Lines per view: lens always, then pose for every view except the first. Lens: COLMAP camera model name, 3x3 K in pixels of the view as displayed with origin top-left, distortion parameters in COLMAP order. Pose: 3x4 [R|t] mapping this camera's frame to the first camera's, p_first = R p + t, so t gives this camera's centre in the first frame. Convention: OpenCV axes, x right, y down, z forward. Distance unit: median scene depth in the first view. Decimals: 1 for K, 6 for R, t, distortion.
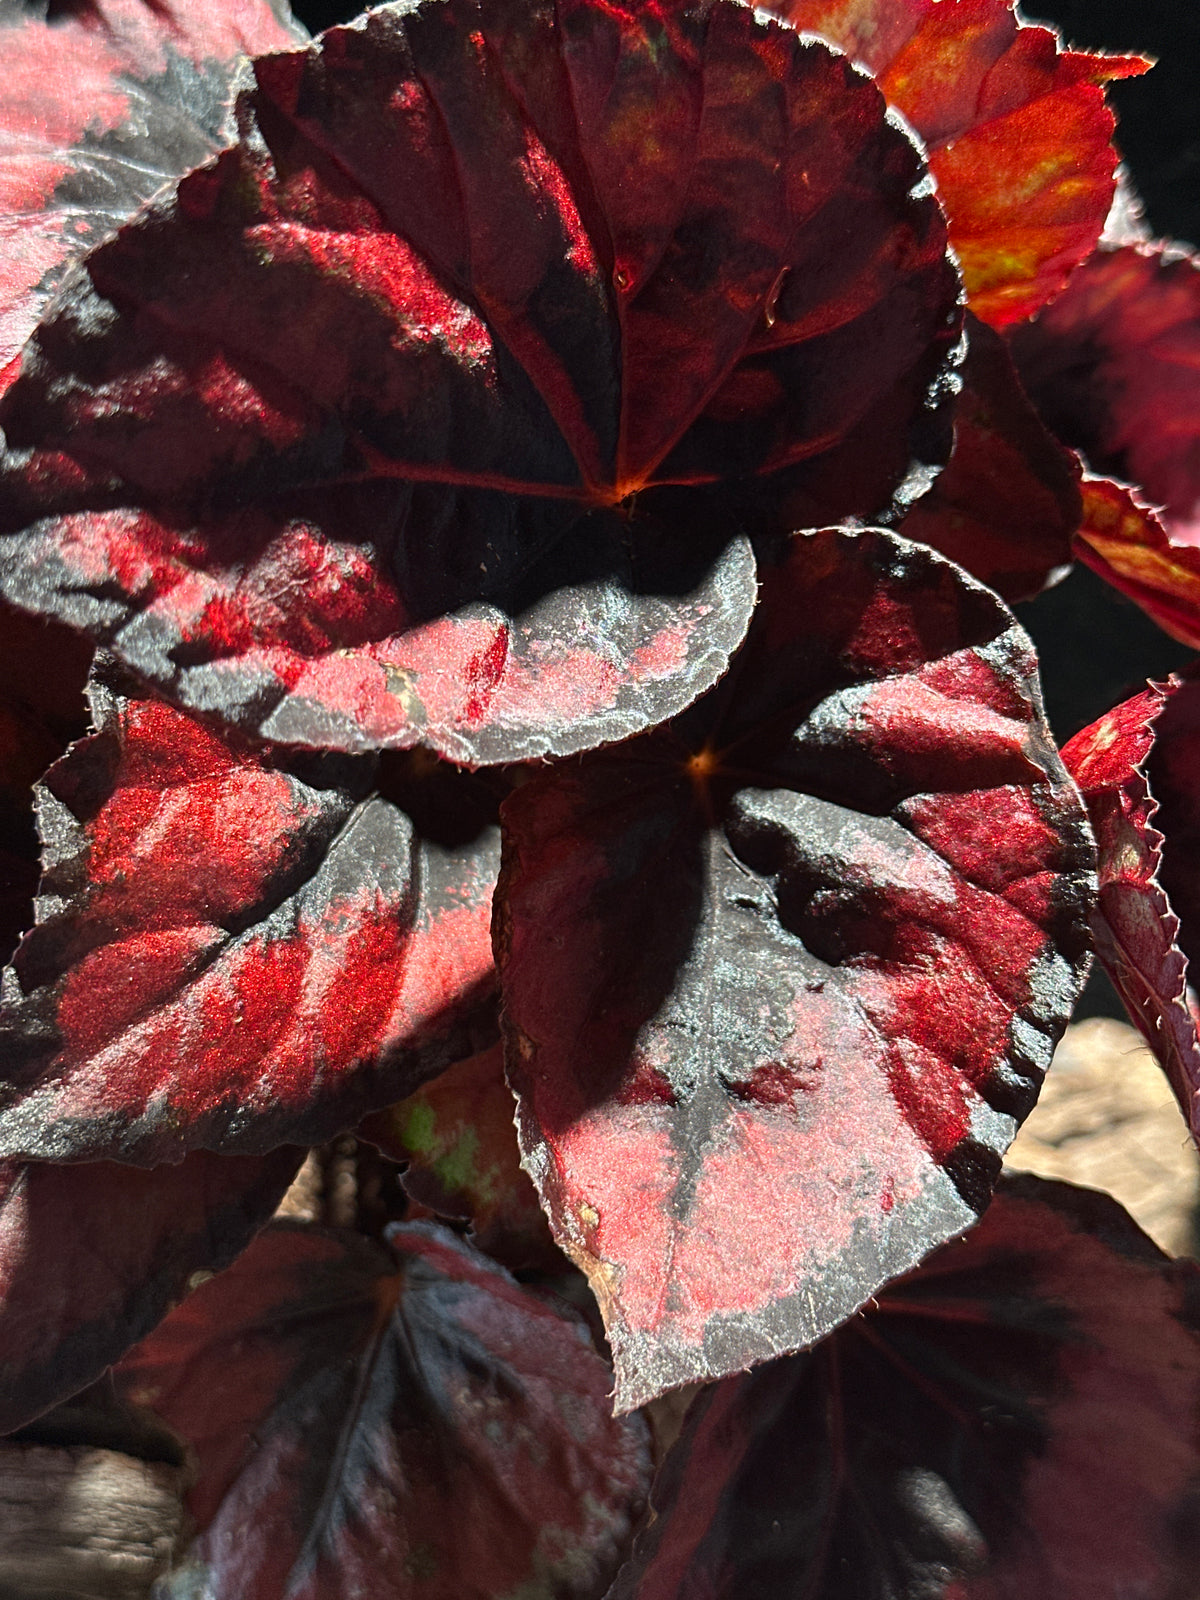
lens RADIAL K [[2318.1, 0, 600.0], [0, 2318.1, 800.0], [0, 0, 1]] dist [0.118936, 0.003504]
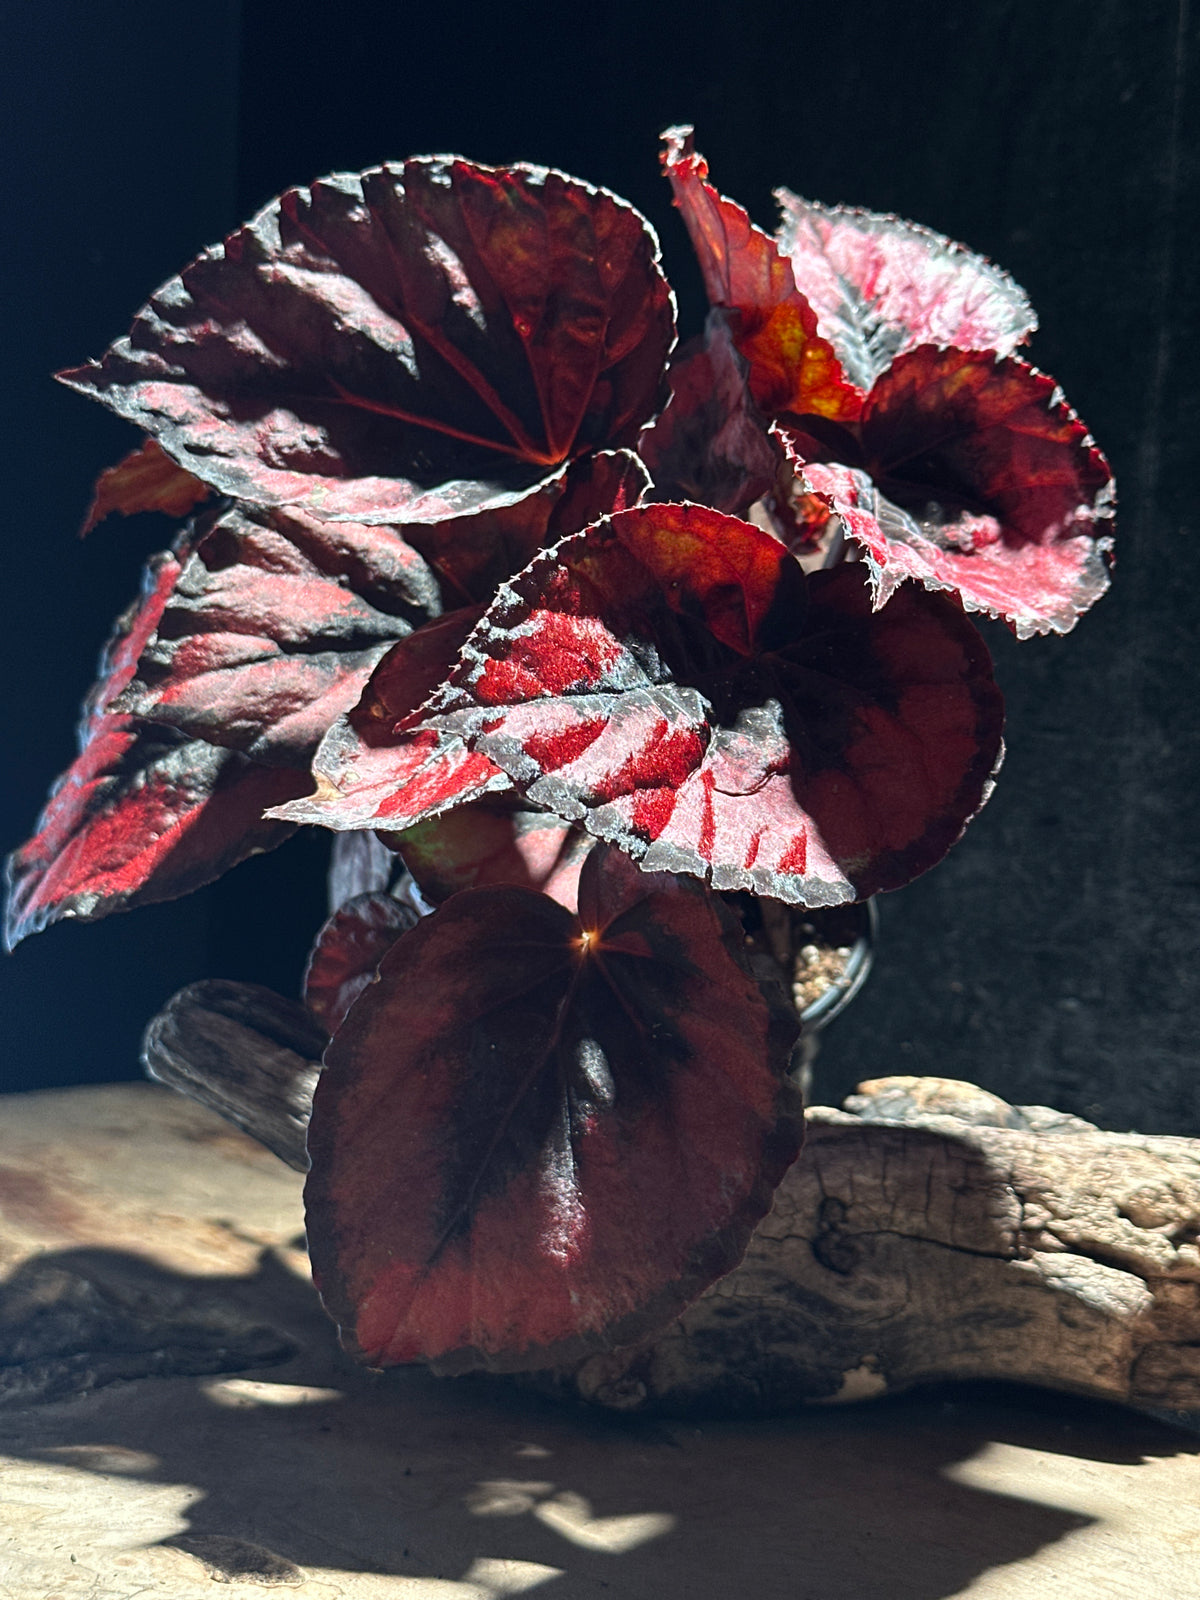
lens RADIAL K [[2318.1, 0, 600.0], [0, 2318.1, 800.0], [0, 0, 1]] dist [0.118936, 0.003504]
pose [[0.750799, 0.009403, -0.660464, 1.425258], [-0.241583, 0.934531, -0.261321, 0.665172], [0.614767, 0.355757, 0.703916, -0.154545]]
